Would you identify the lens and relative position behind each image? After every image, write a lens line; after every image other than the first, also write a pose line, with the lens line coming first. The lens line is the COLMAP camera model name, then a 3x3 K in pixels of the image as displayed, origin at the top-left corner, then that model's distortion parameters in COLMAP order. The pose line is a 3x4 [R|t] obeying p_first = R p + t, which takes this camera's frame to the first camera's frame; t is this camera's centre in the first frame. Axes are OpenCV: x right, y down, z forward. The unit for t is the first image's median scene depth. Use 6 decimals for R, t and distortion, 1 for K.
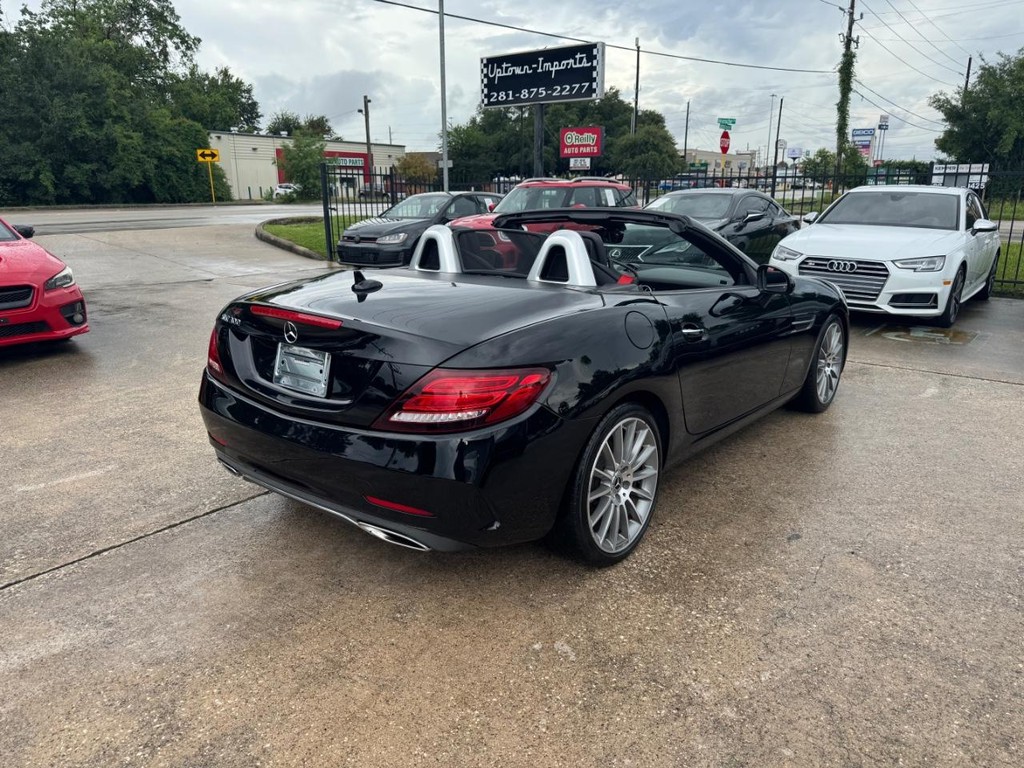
lens RADIAL K [[726.4, 0, 507.1], [0, 726.4, 402.1], [0, 0, 1]] dist [0.019321, -0.024100]
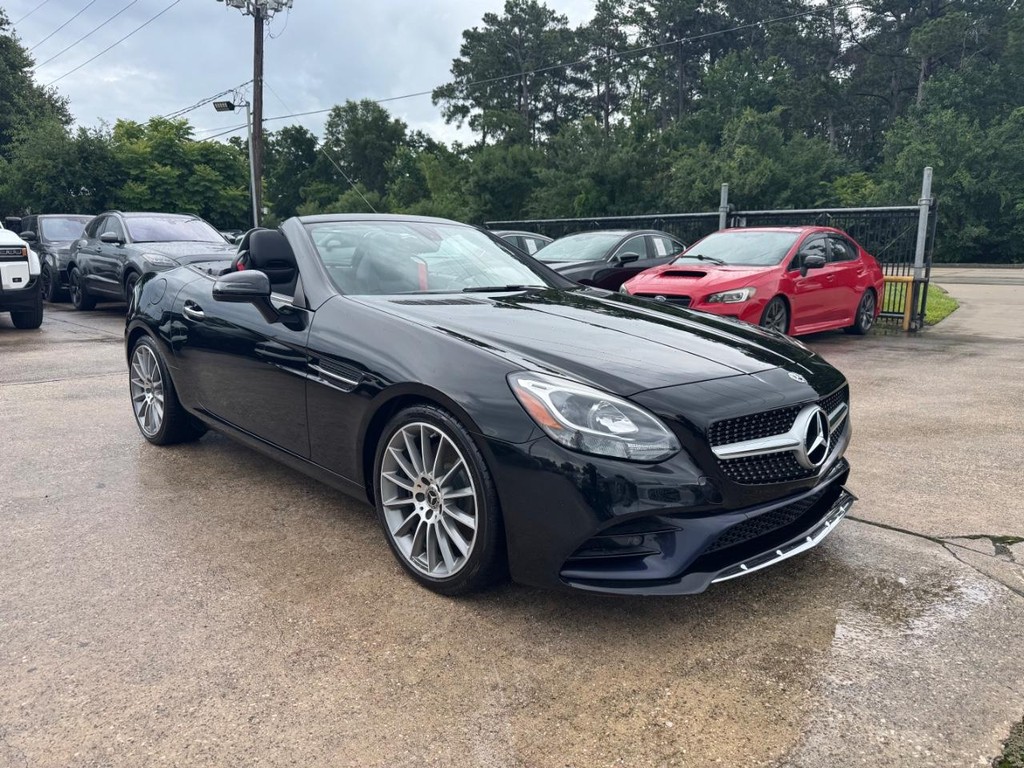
lens RADIAL K [[726.4, 0, 501.2], [0, 726.4, 388.9], [0, 0, 1]] dist [0.019321, -0.024100]
pose [[-0.117634, 0.188175, -0.975065, 0.361125], [-0.282519, 0.934967, 0.214520, -0.097976], [0.952022, 0.300710, -0.056821, 0.414392]]
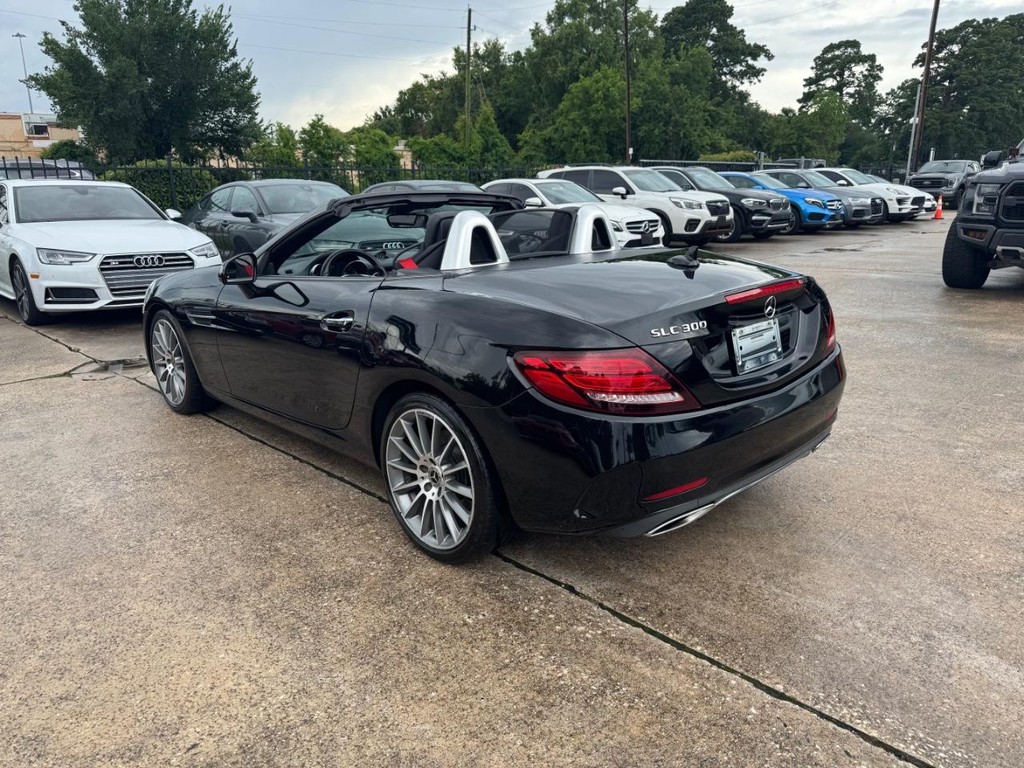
lens RADIAL K [[726.4, 0, 514.7], [0, 726.4, 399.2], [0, 0, 1]] dist [0.019321, -0.024100]
pose [[0.107485, -0.282342, 0.953273, -0.286677], [0.288489, 0.926432, 0.241864, -0.069865], [-0.951431, 0.249013, 0.181030, 0.259246]]
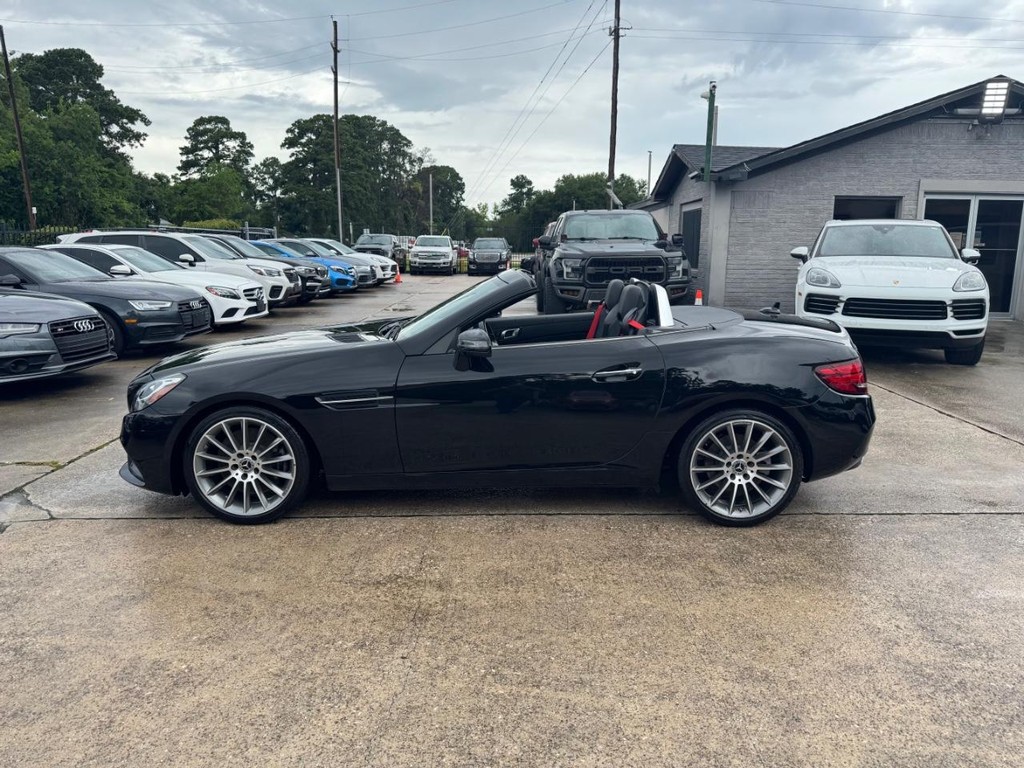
lens RADIAL K [[726.4, 0, 531.0], [0, 726.4, 391.0], [0, 0, 1]] dist [0.019321, -0.024100]
pose [[-0.648689, -0.149922, 0.746141, -0.256797], [0.208688, 0.907786, 0.363833, -0.166646], [-0.731882, 0.391725, -0.557584, 0.561832]]
